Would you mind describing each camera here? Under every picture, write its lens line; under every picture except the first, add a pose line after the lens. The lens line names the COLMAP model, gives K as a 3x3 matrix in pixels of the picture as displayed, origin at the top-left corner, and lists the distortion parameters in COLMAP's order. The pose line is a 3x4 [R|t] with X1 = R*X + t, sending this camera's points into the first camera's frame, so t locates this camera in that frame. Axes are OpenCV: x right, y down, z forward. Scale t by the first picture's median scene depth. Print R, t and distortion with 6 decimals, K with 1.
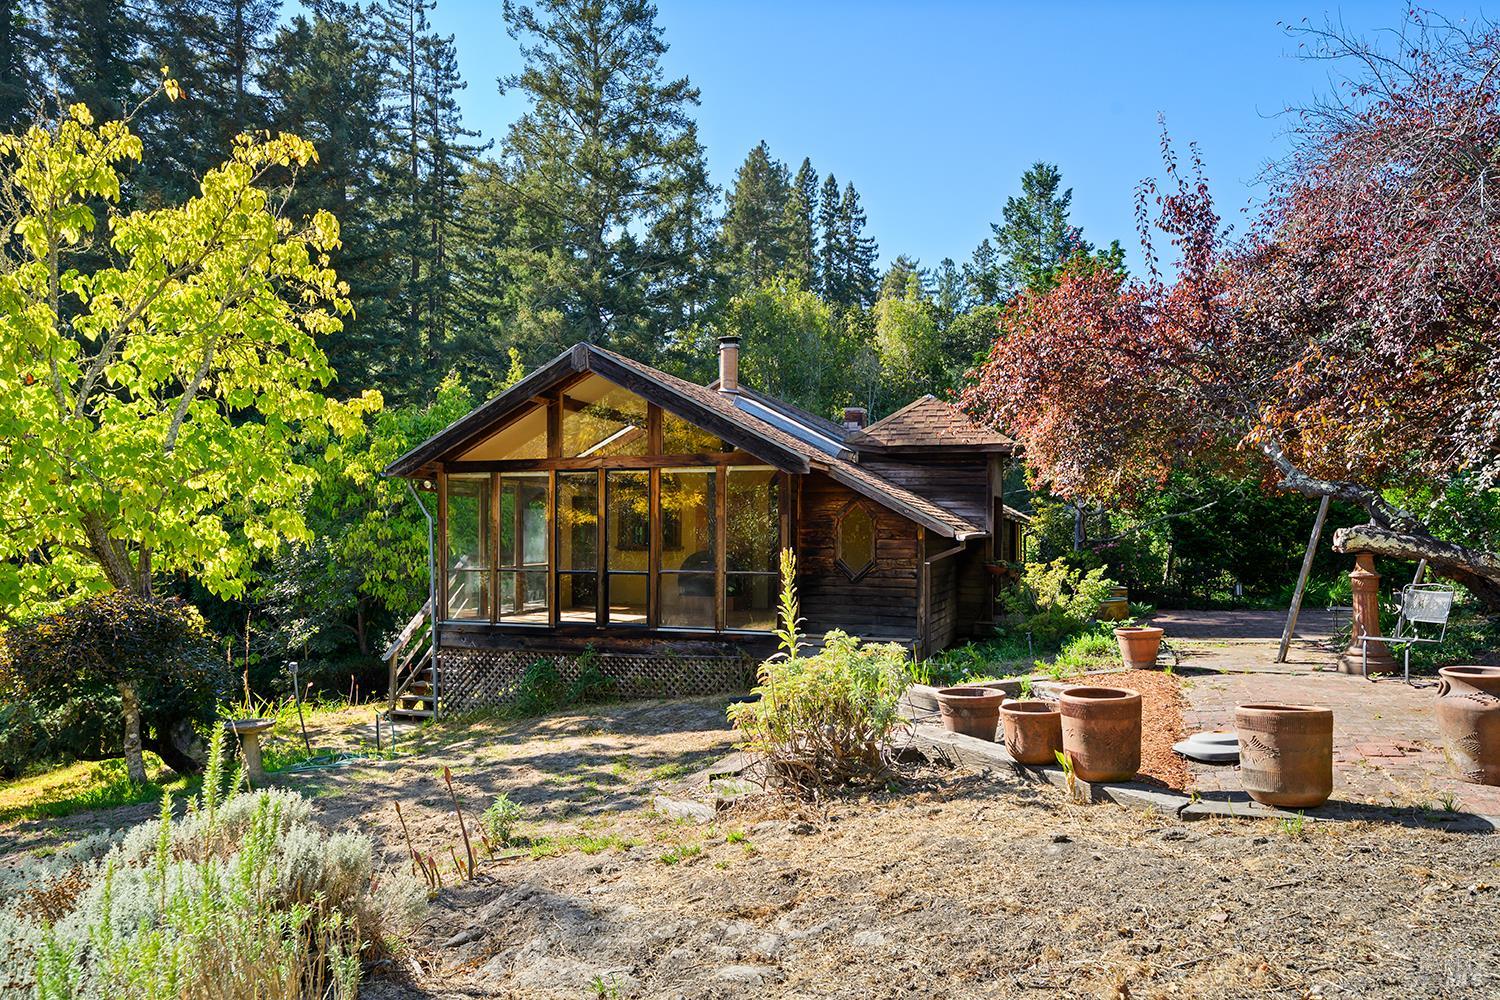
lens RADIAL K [[1106.5, 0, 750.0], [0, 1106.5, 500.0], [0, 0, 1]] dist [0.056141, -0.180335]
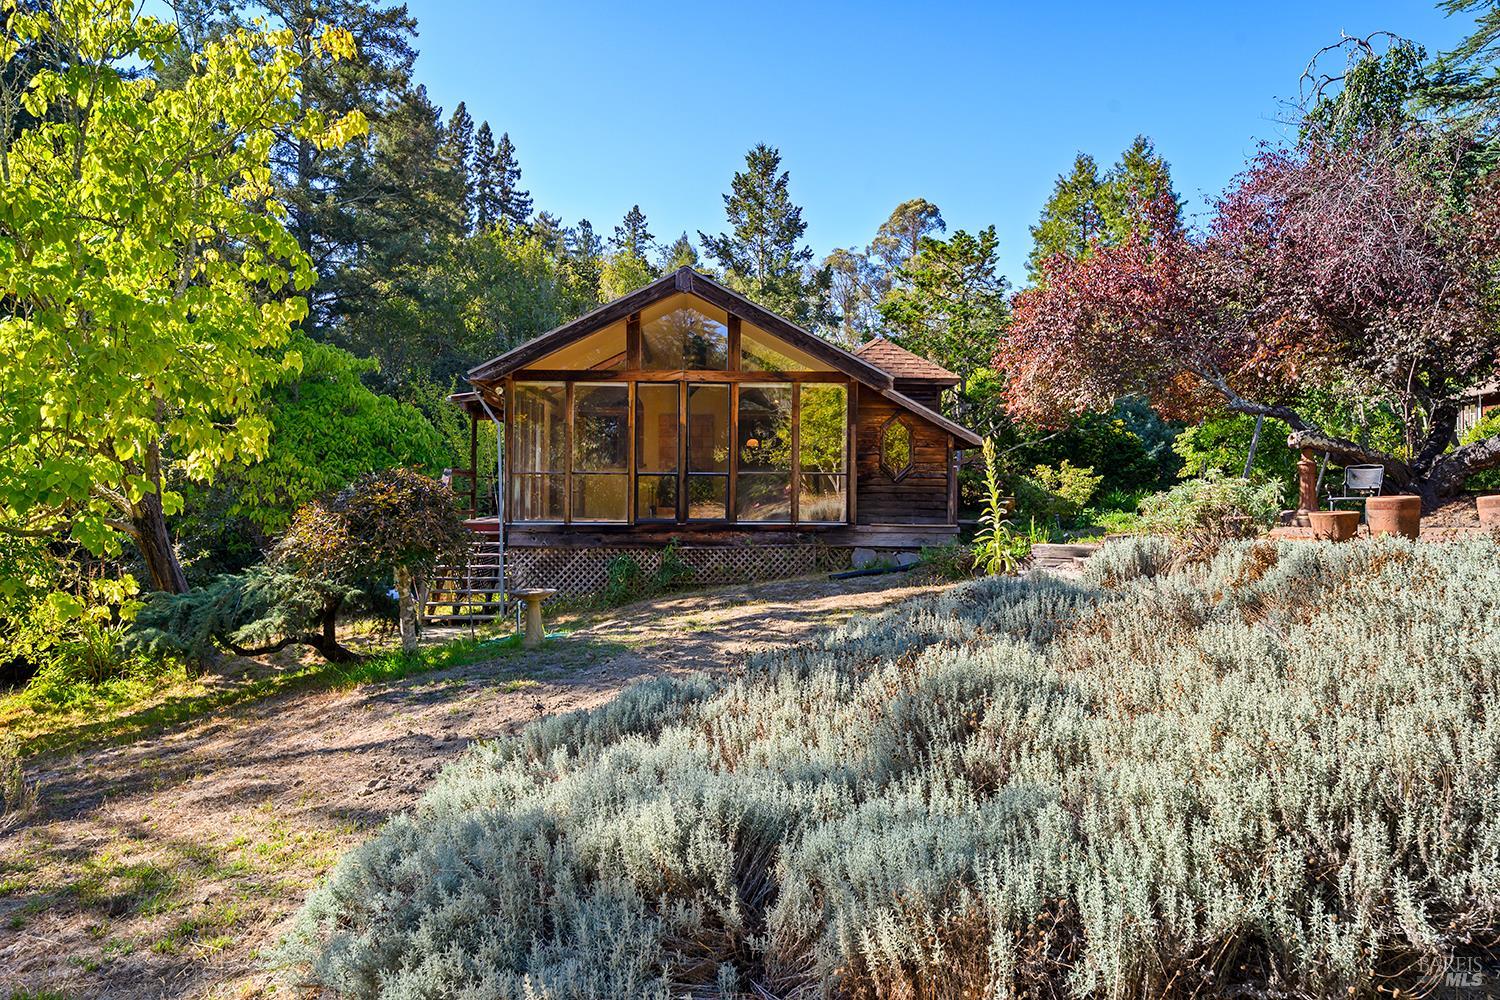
lens RADIAL K [[1106.5, 0, 750.0], [0, 1106.5, 500.0], [0, 0, 1]] dist [0.056141, -0.180335]
pose [[0.905020, 0.000290, 0.425368, -0.198636], [-0.012712, 0.999572, 0.026366, 0.022079], [-0.425178, -0.029269, 0.904636, -0.014886]]
